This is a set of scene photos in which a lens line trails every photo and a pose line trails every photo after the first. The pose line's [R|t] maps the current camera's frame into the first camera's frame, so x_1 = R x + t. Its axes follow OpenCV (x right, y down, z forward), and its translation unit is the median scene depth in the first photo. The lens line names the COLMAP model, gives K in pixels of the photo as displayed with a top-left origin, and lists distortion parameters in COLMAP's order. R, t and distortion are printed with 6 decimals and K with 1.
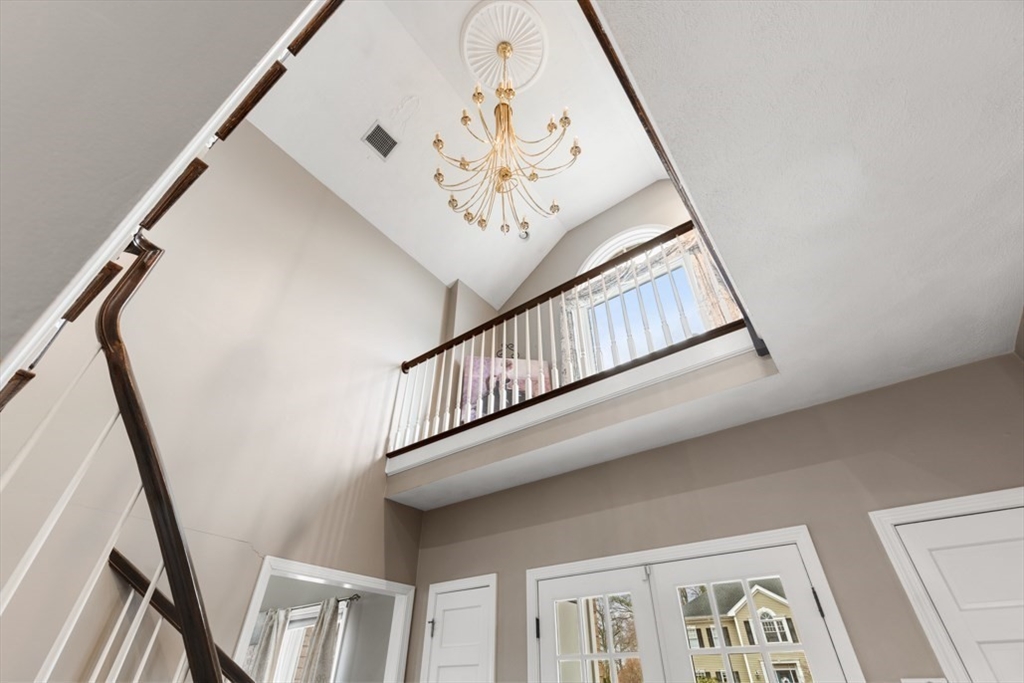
lens RADIAL K [[454.6, 0, 512.0], [0, 454.6, 341.5], [0, 0, 1]] dist [-0.001104, -0.000148]
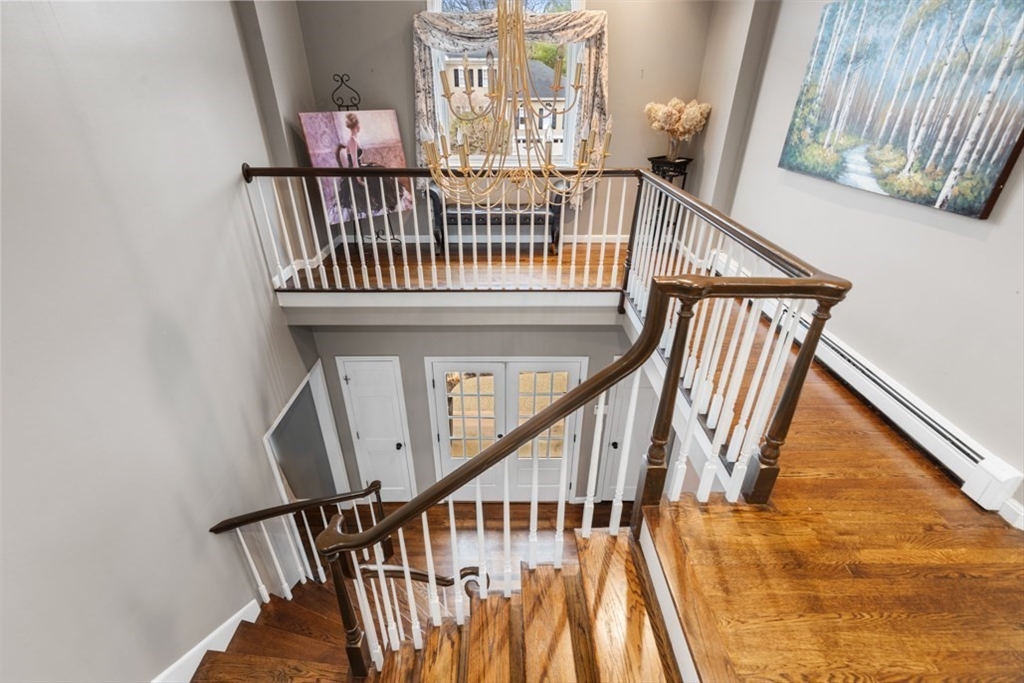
lens RADIAL K [[454.6, 0, 512.0], [0, 454.6, 341.5], [0, 0, 1]] dist [-0.001104, -0.000148]
pose [[0.790069, -0.290072, 0.540045, -0.513957], [-0.384449, 0.451729, 0.805071, -0.816401], [-0.477483, -0.843682, 0.245379, 0.497779]]
